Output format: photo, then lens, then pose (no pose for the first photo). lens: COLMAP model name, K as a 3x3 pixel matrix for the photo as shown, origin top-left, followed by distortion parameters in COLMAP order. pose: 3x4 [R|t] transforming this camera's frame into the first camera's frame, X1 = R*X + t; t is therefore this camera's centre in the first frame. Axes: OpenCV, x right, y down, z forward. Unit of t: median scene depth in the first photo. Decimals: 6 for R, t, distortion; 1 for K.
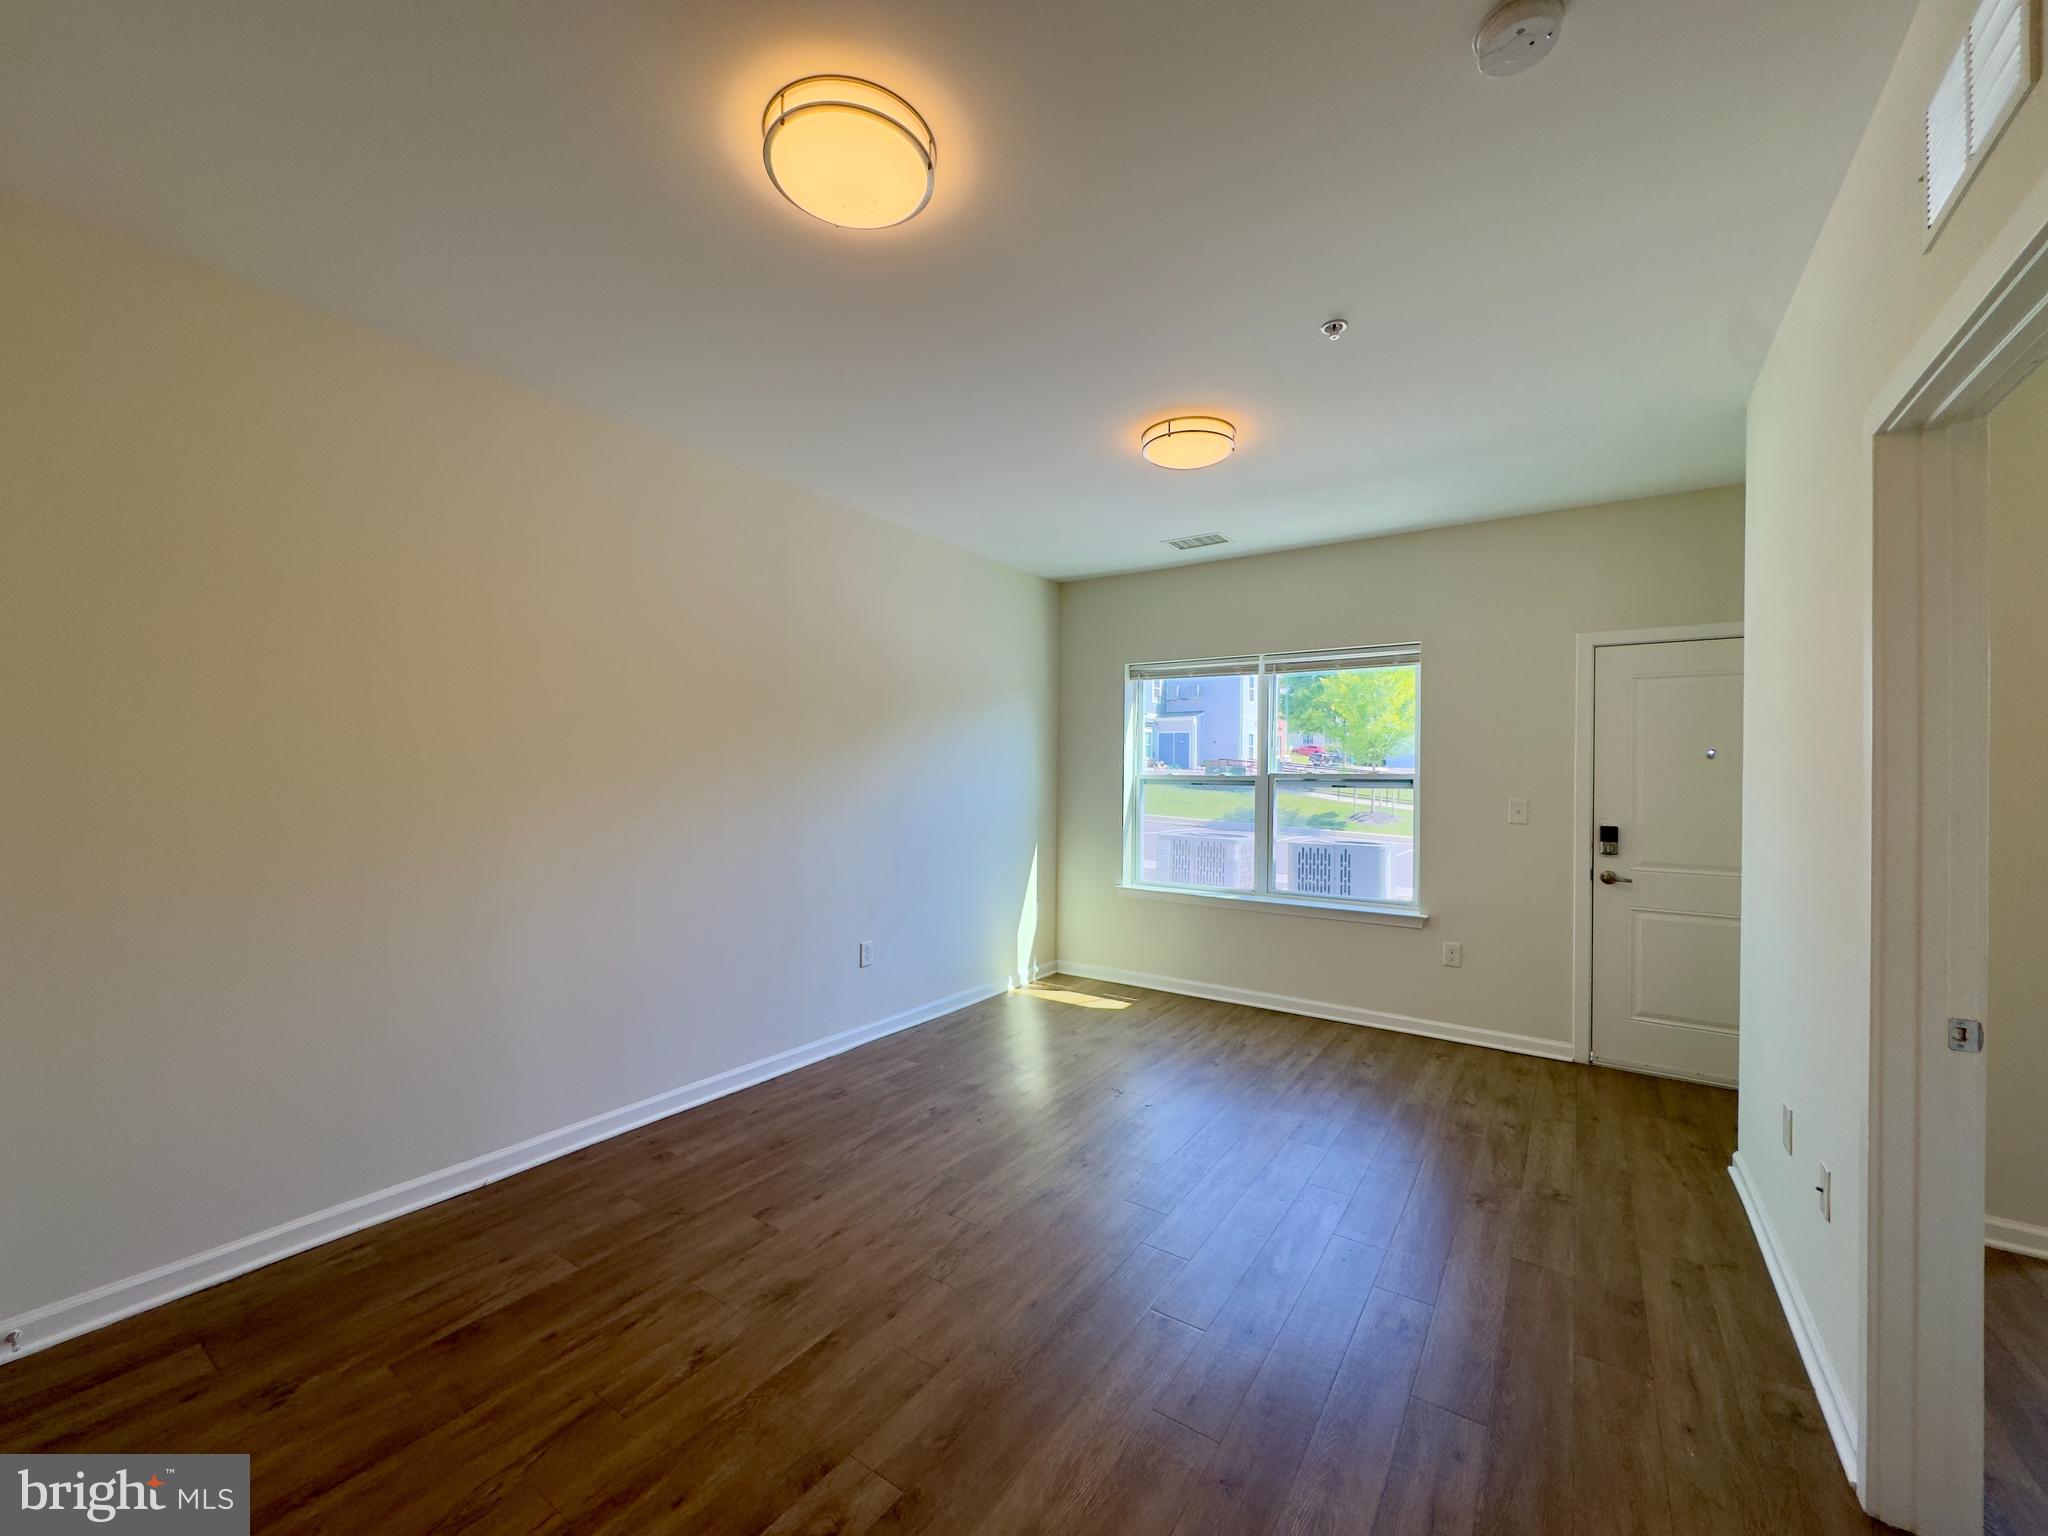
lens RADIAL K [[813.4, 0, 1024.0], [0, 813.4, 768.0], [0, 0, 1]] dist [-0.000777, 0.000104]
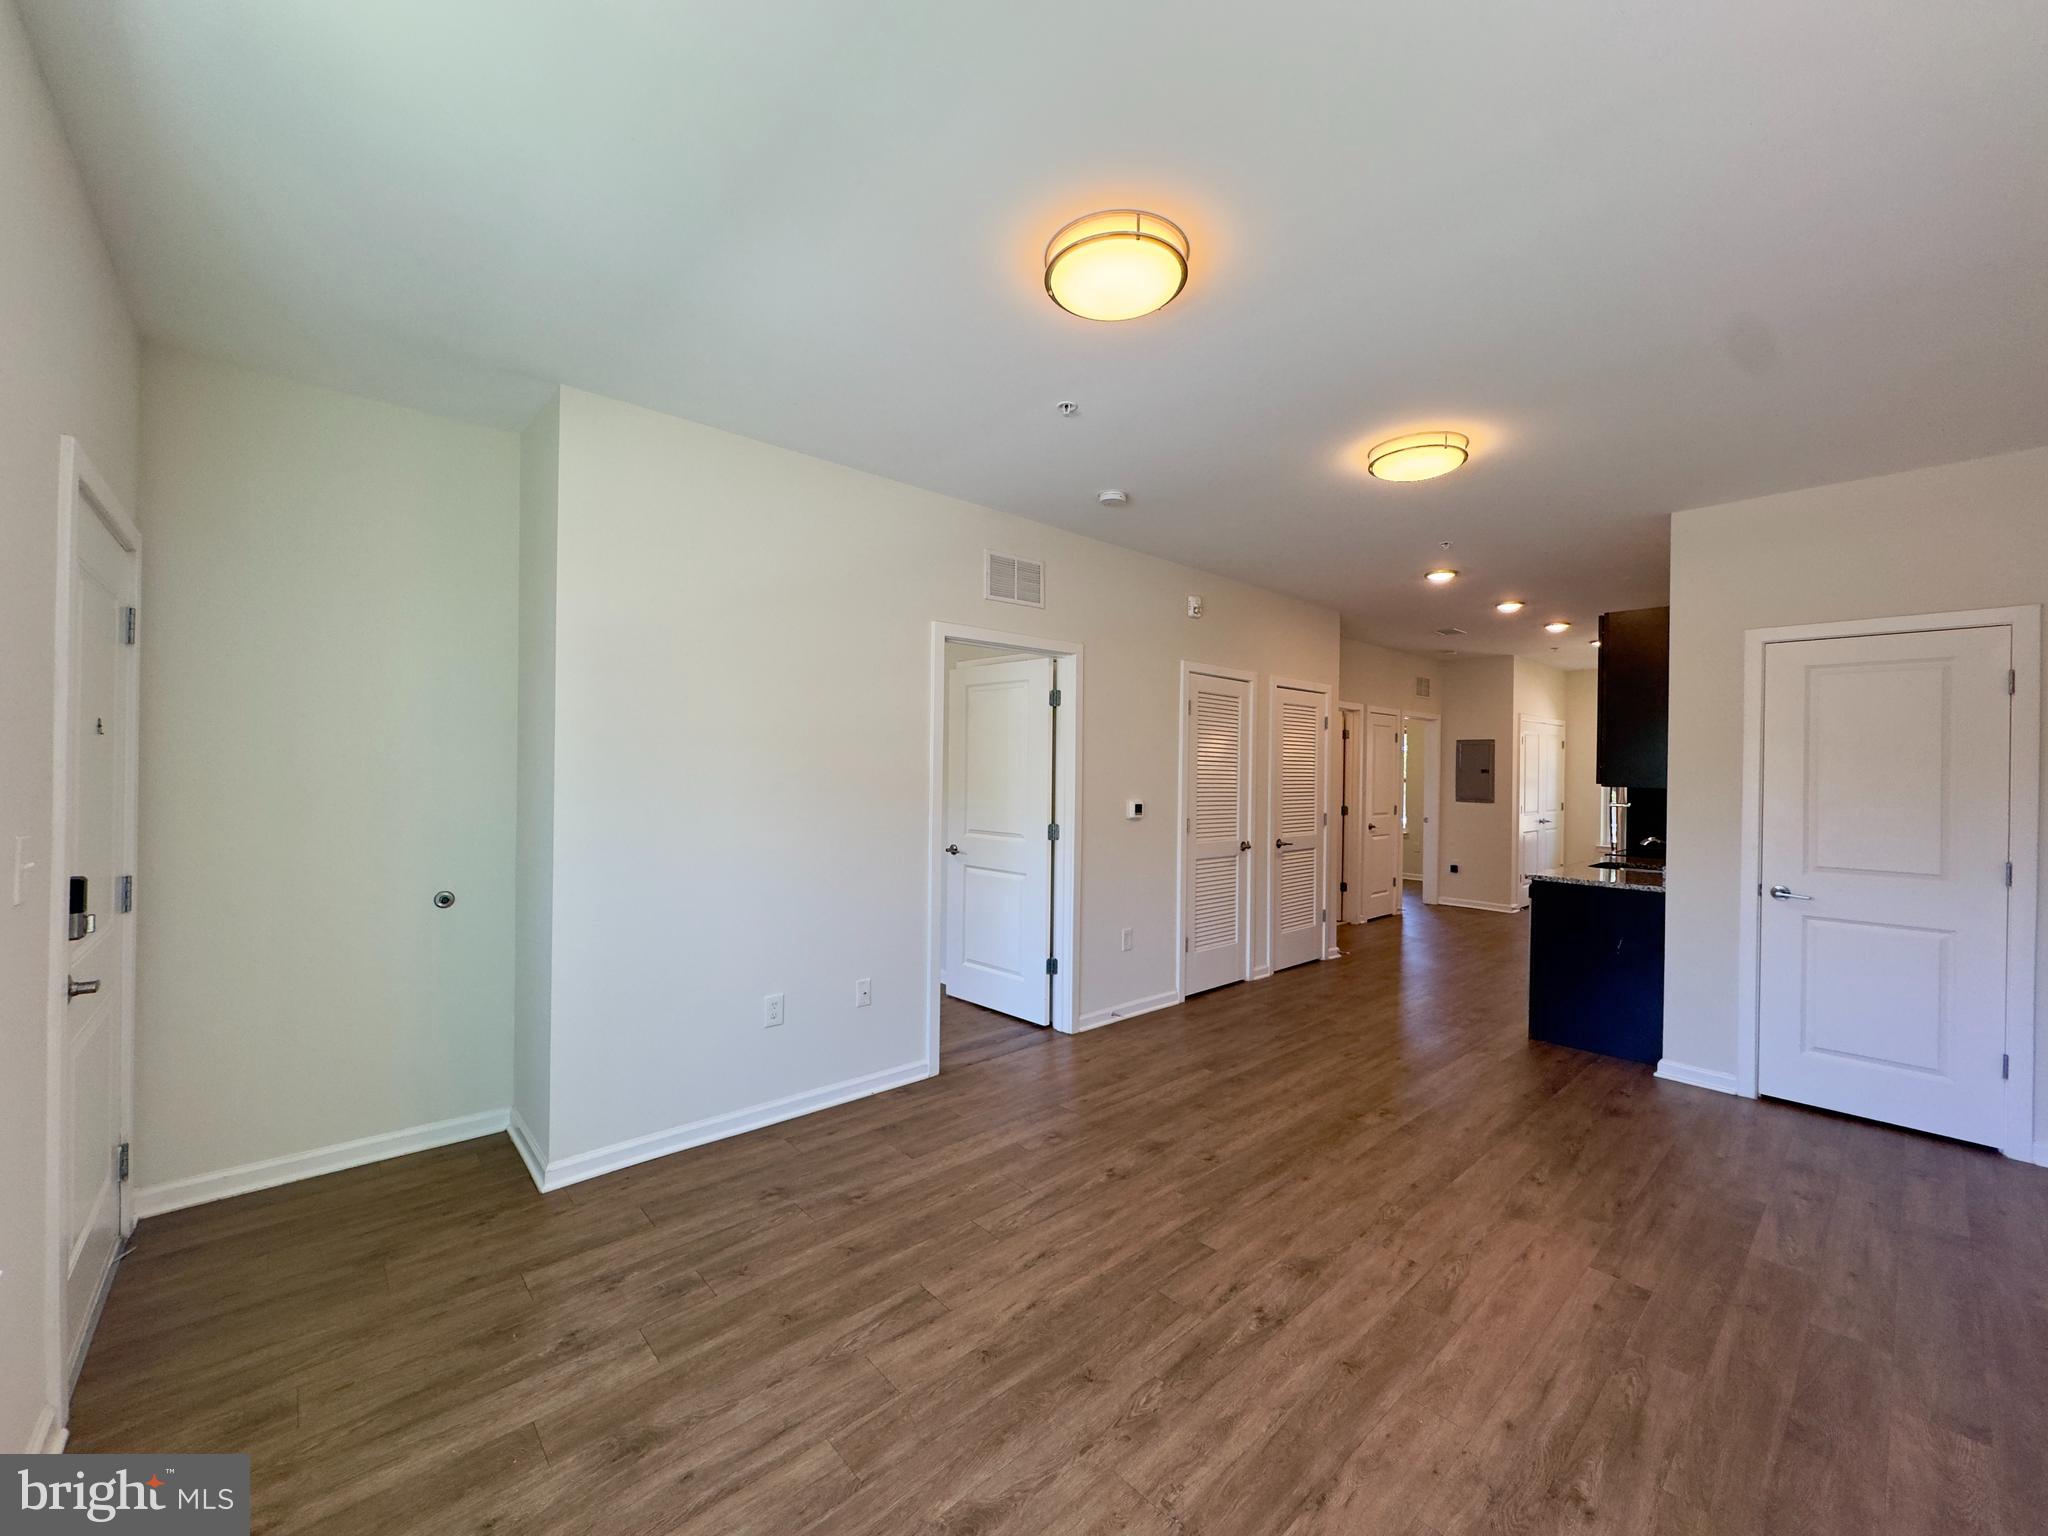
lens RADIAL K [[834.6, 0, 1024.0], [0, 834.6, 768.0], [0, 0, 1]] dist [0.000287, 0.000158]
pose [[-0.973377, -0.022515, 0.228102, 0.091623], [-0.024391, 0.999688, -0.005408, -0.001133], [-0.227909, -0.010827, -0.973622, 1.361791]]
